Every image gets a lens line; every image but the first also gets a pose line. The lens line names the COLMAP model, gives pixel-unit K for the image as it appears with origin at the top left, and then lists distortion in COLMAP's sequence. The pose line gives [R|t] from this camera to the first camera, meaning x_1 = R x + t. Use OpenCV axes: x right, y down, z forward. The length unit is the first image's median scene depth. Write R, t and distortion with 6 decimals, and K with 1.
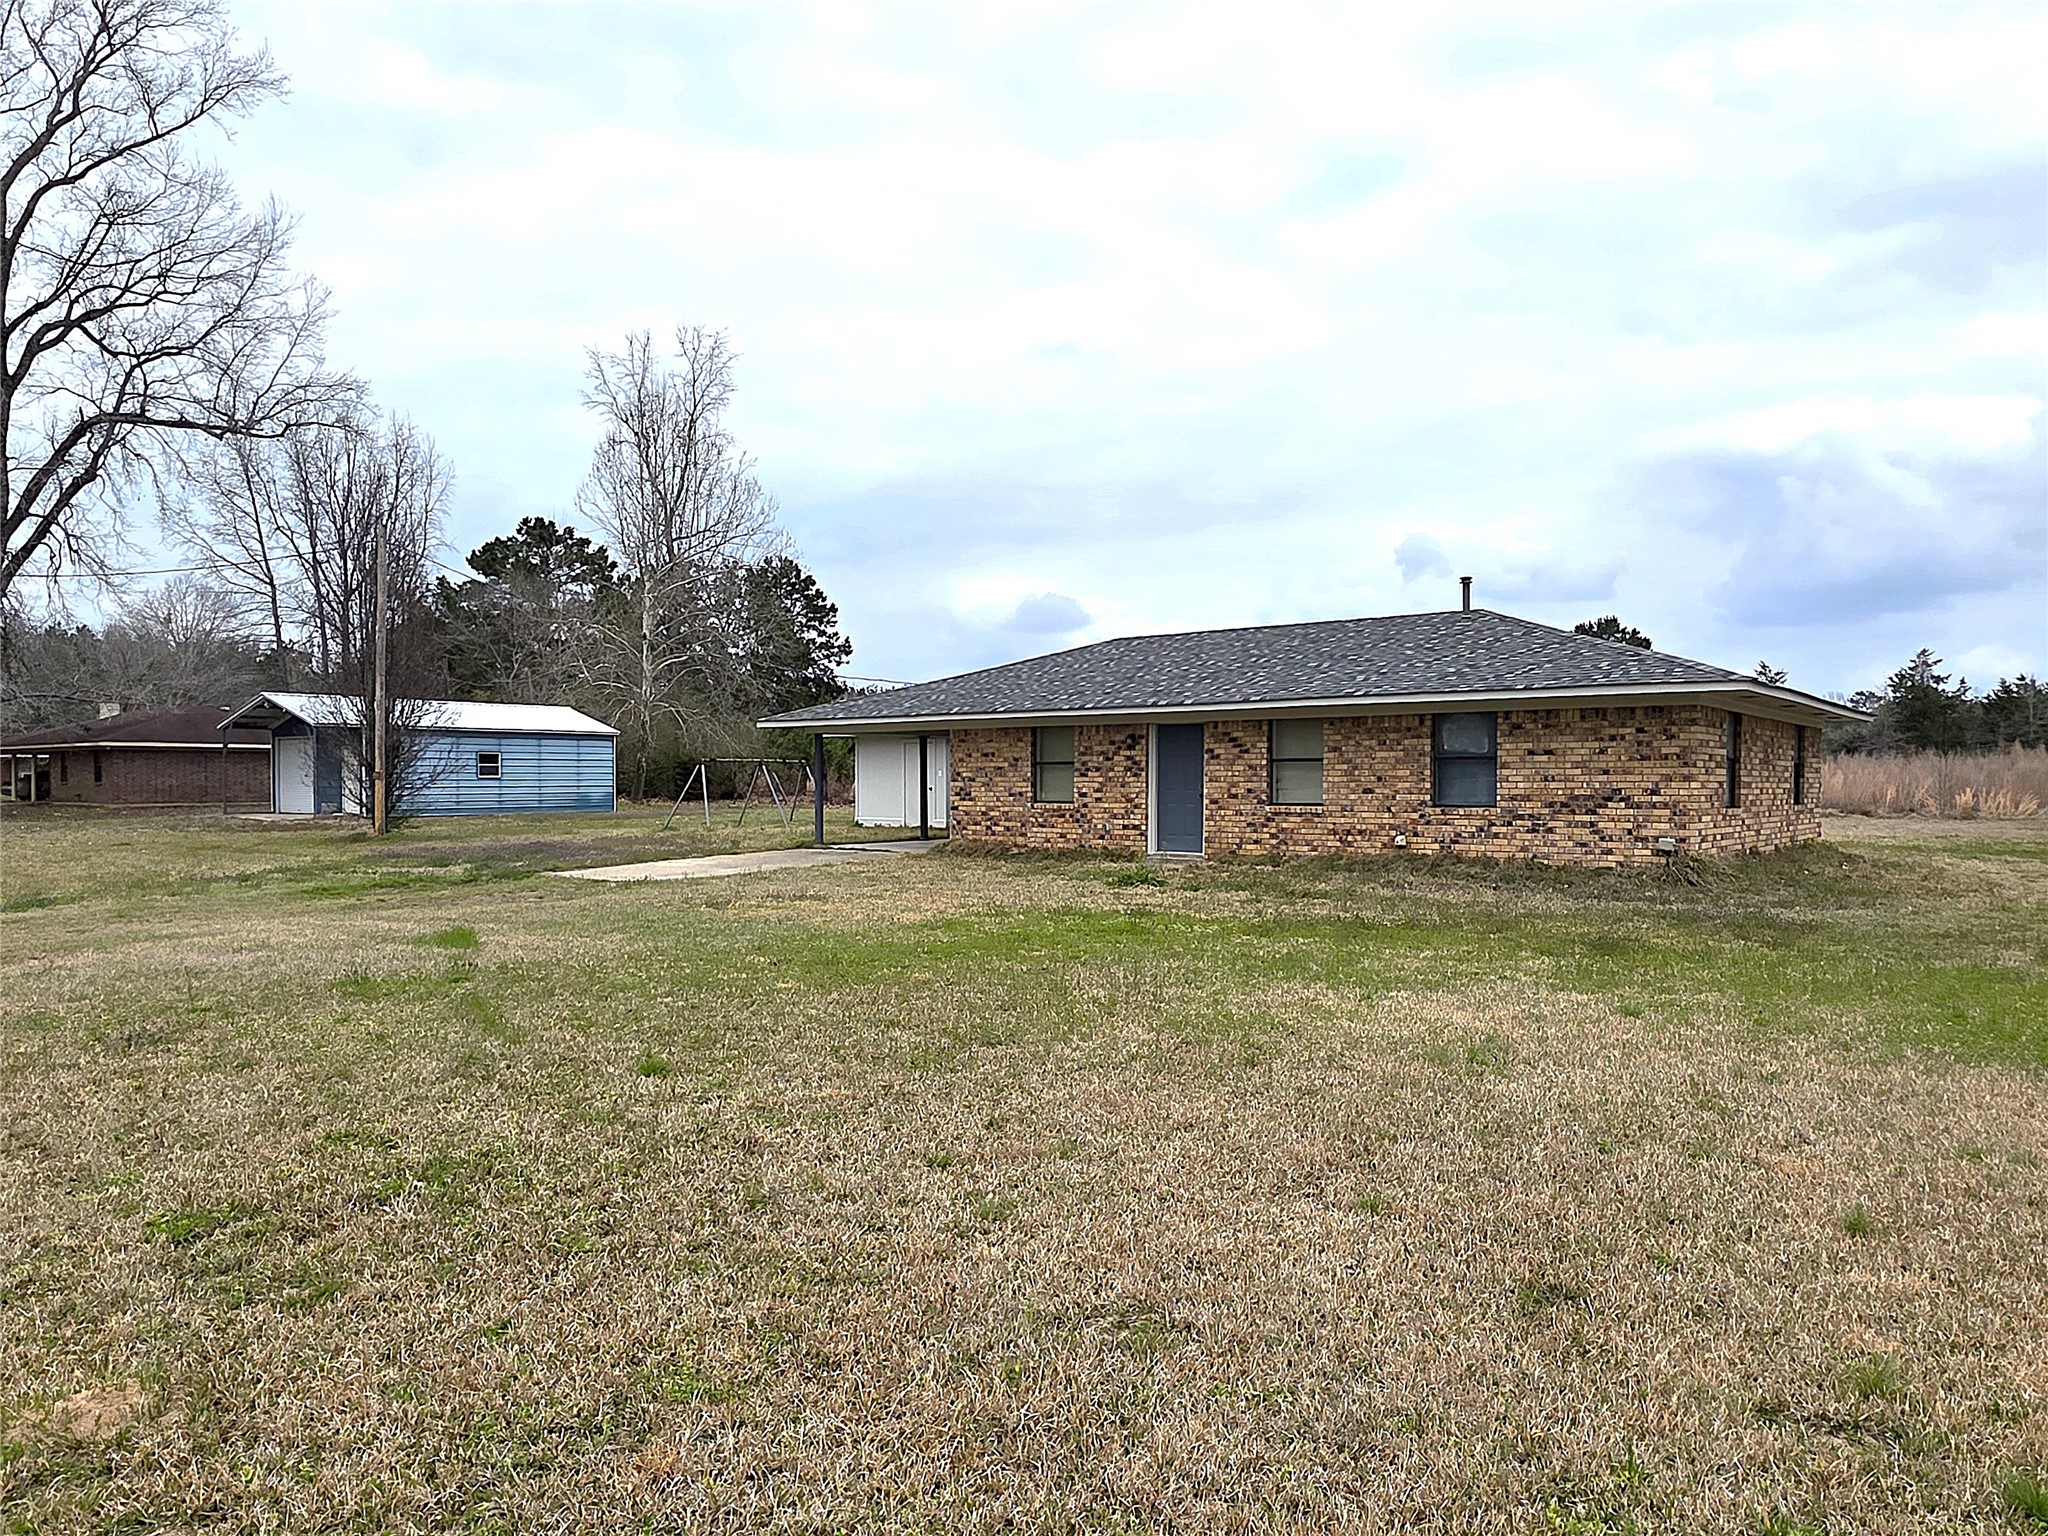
lens RADIAL K [[1387.4, 0, 1048.4], [0, 1387.4, 798.2], [0, 0, 1]] dist [0.019155, -0.003399]
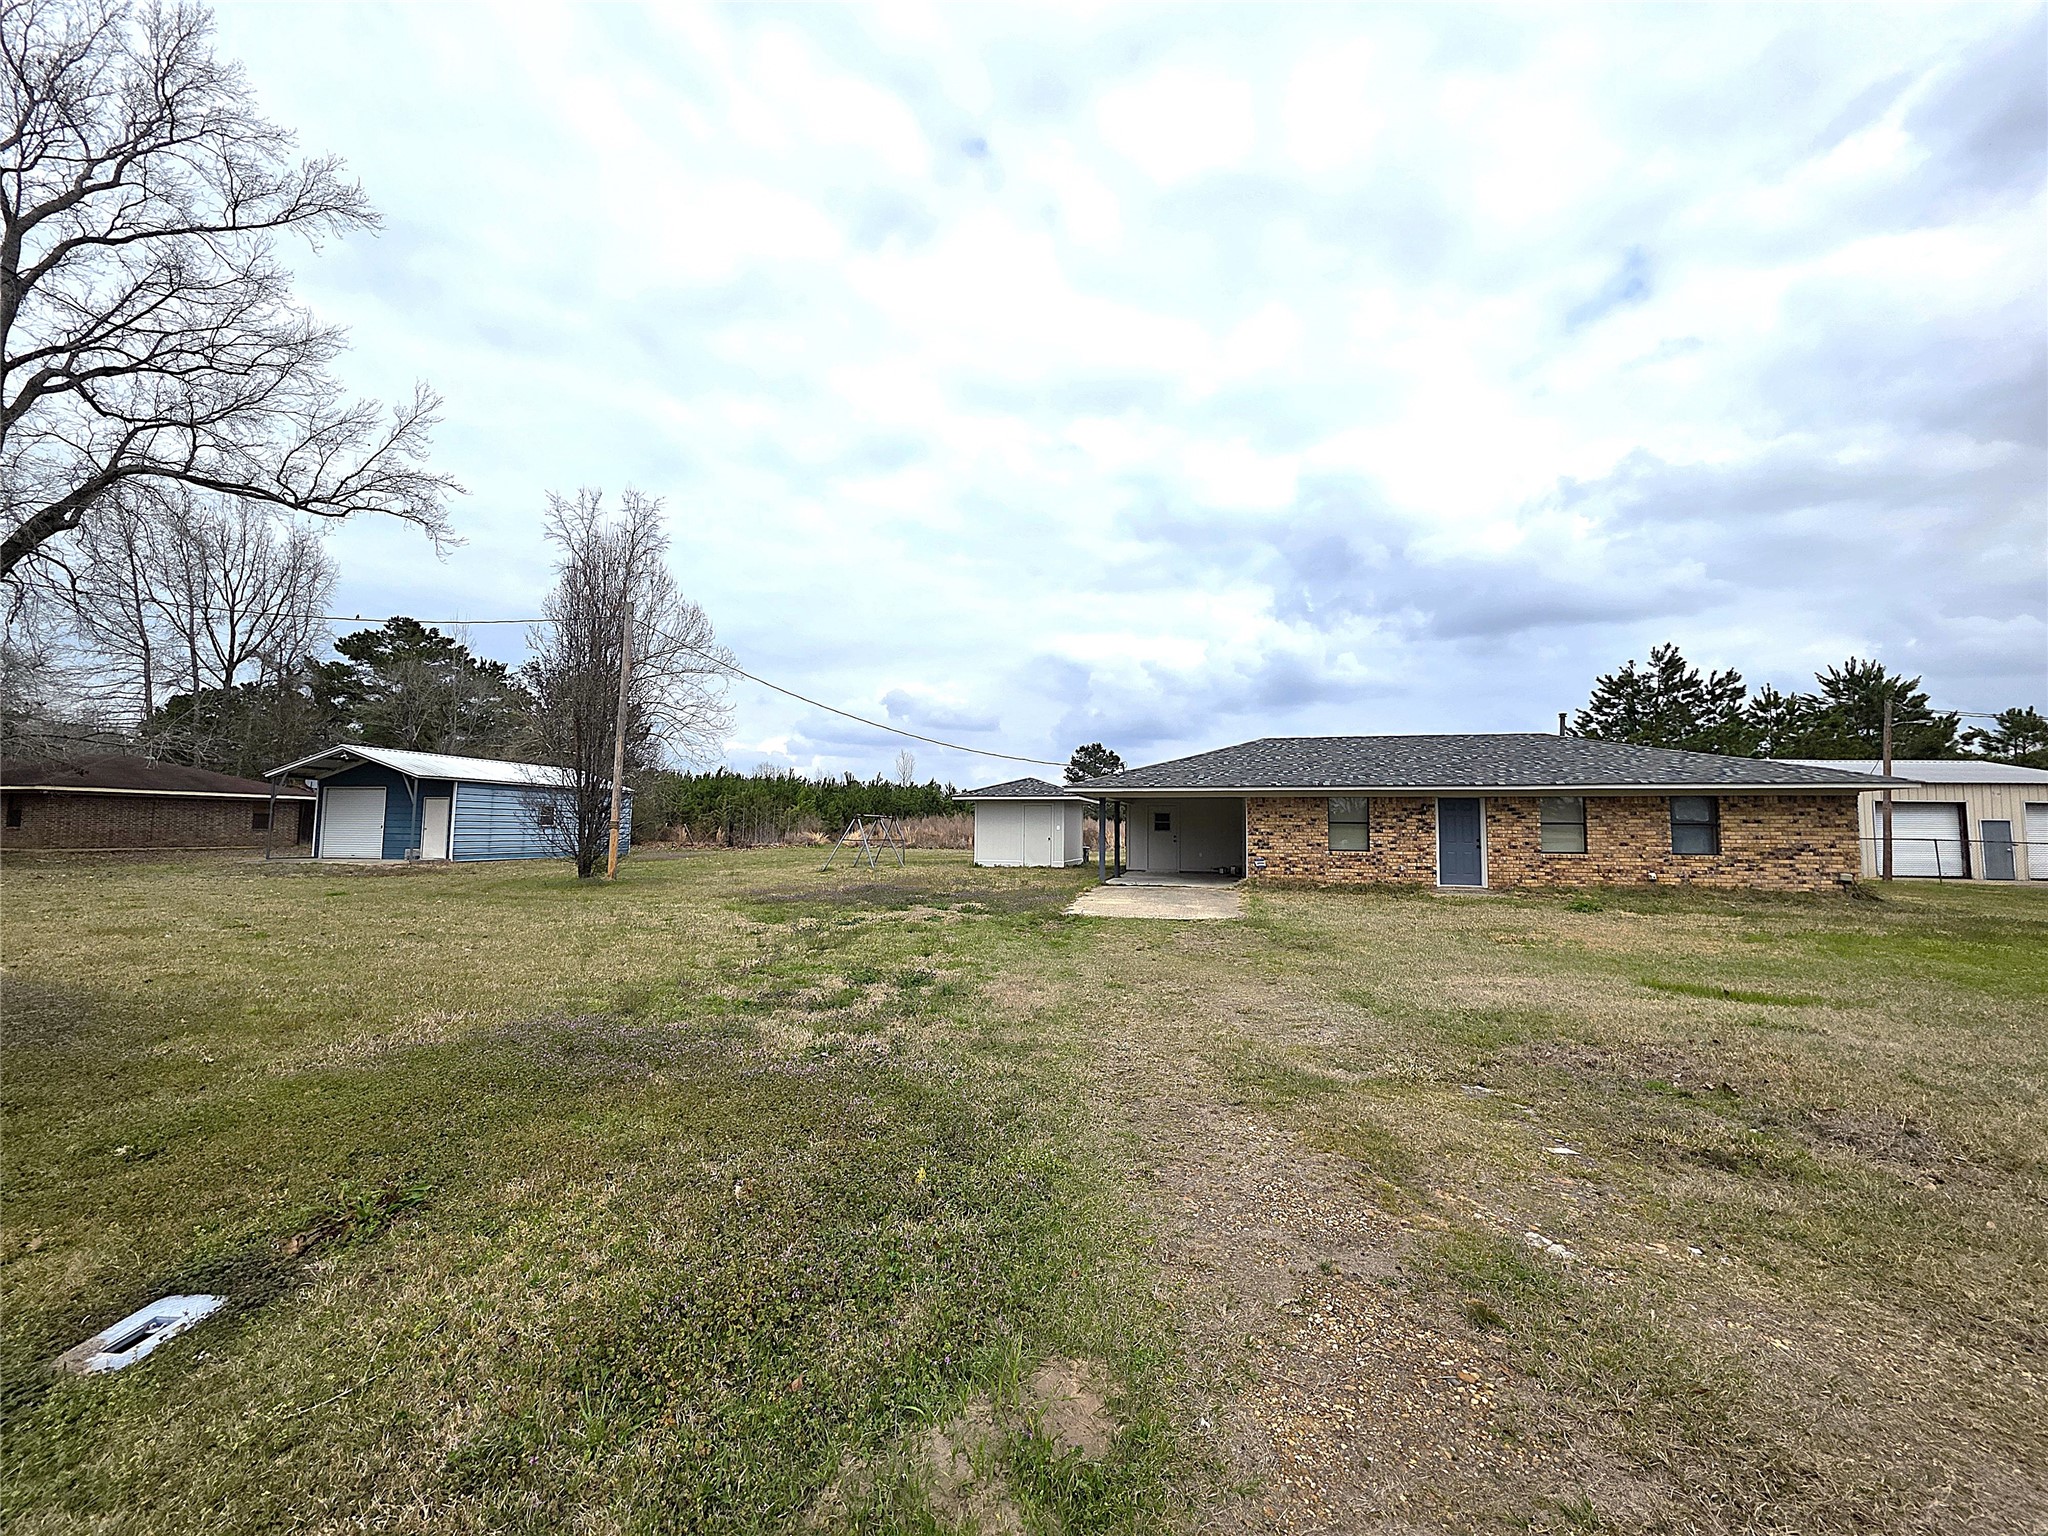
lens RADIAL K [[819.3, 0, 1023.9], [0, 819.3, 771.1], [0, 0, 1]] dist [0.004063, 0.000083]
pose [[0.902769, 0.039026, 0.428351, -0.490018], [-0.002544, 0.996342, -0.085414, -0.004211], [-0.430117, 0.076019, 0.899567, 0.286118]]
